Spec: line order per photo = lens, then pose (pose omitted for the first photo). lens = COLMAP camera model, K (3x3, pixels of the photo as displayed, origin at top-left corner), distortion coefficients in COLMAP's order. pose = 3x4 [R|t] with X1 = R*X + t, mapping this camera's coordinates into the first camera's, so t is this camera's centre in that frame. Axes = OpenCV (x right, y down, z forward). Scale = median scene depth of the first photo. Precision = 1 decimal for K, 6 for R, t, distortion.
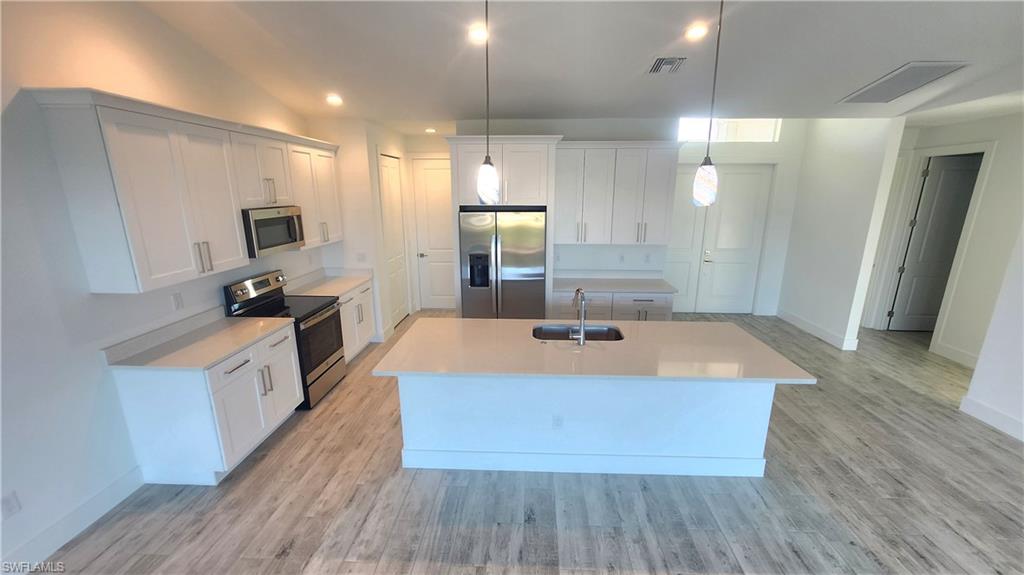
lens RADIAL K [[412.2, 0, 519.8], [0, 412.2, 295.5], [0, 0, 1]] dist [-0.000990, -0.000037]
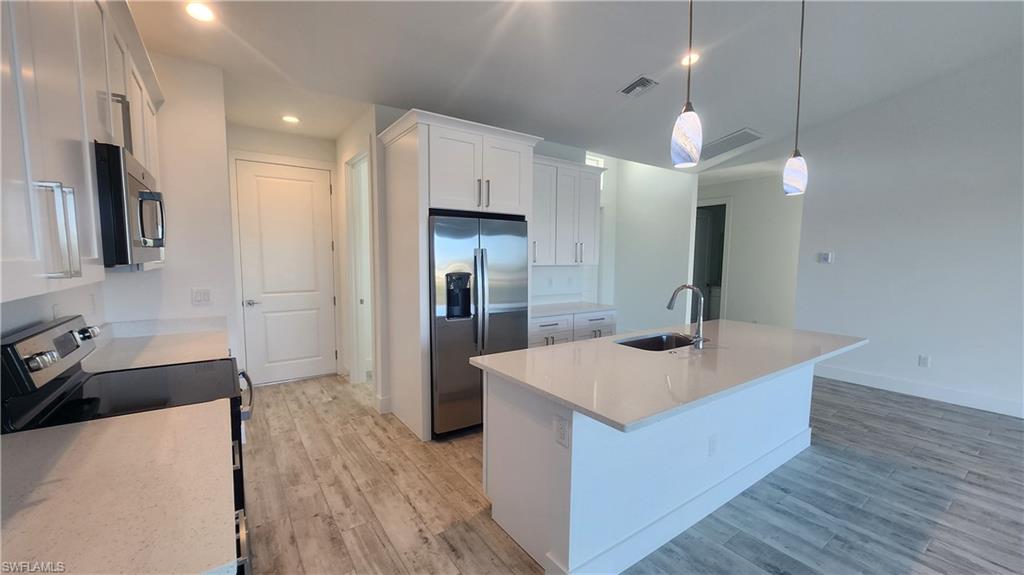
lens RADIAL K [[407.1, 0, 516.1], [0, 407.1, 294.0], [0, 0, 1]] dist [-0.002938, 0.000258]
pose [[0.791683, -0.051493, 0.608759, -0.664239], [0.144999, 0.983807, -0.105351, 0.039778], [-0.593476, 0.171674, 0.786330, 0.528158]]
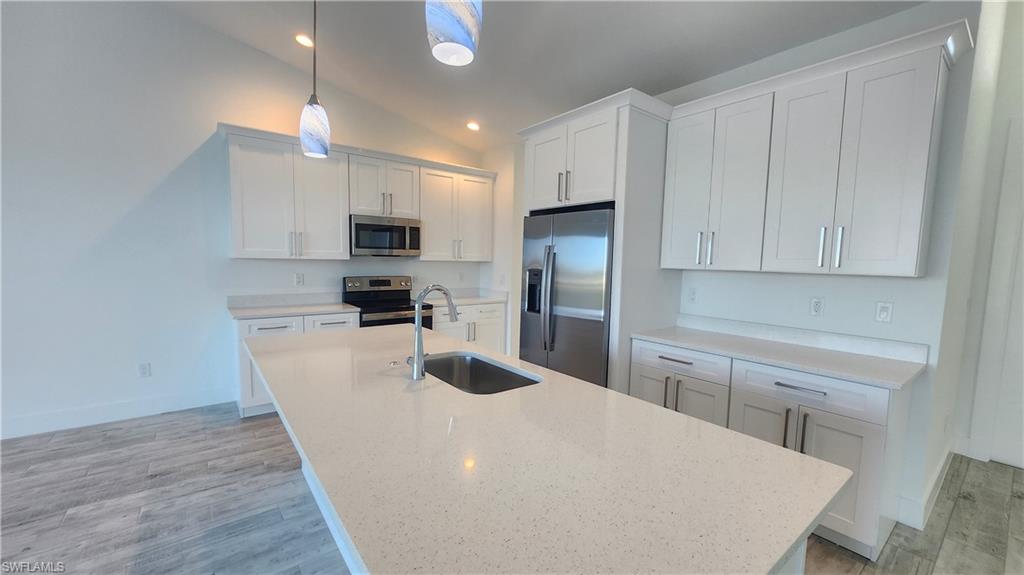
lens RADIAL K [[405.7, 0, 512.6], [0, 405.7, 294.9], [0, 0, 1]] dist [0.000419, -0.000144]
pose [[0.640483, 0.079213, -0.763876, 0.655355], [-0.210313, 0.974733, -0.075261, 0.017441], [0.738614, 0.208857, 0.640959, 0.696101]]
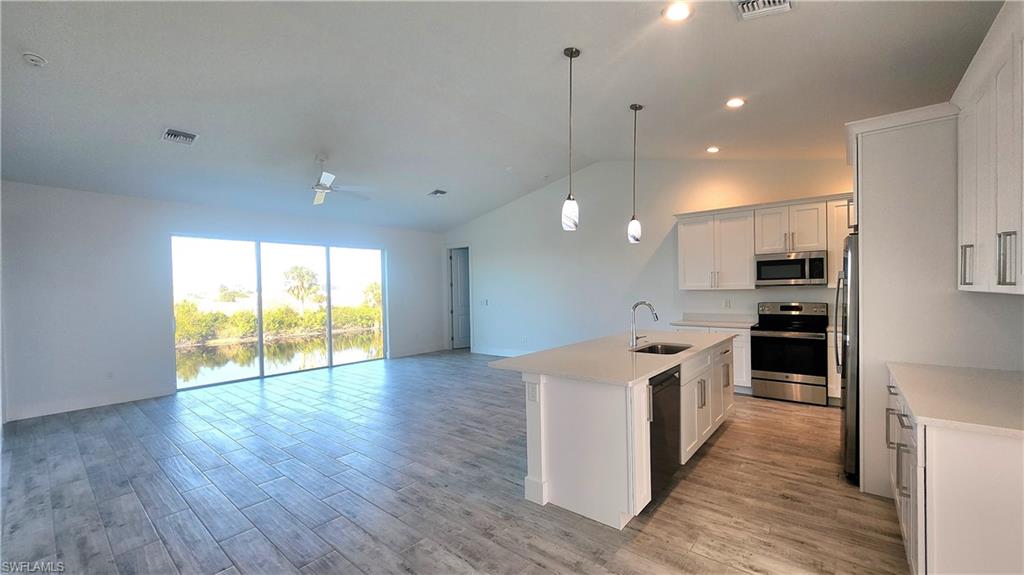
lens RADIAL K [[405.7, 0, 512.6], [0, 405.7, 294.9], [0, 0, 1]] dist [0.000419, -0.000144]
pose [[-0.616898, 0.020755, -0.786769, 1.310960], [-0.179840, 0.969488, 0.166586, -0.167019], [0.766221, 0.244259, -0.594343, 1.392765]]
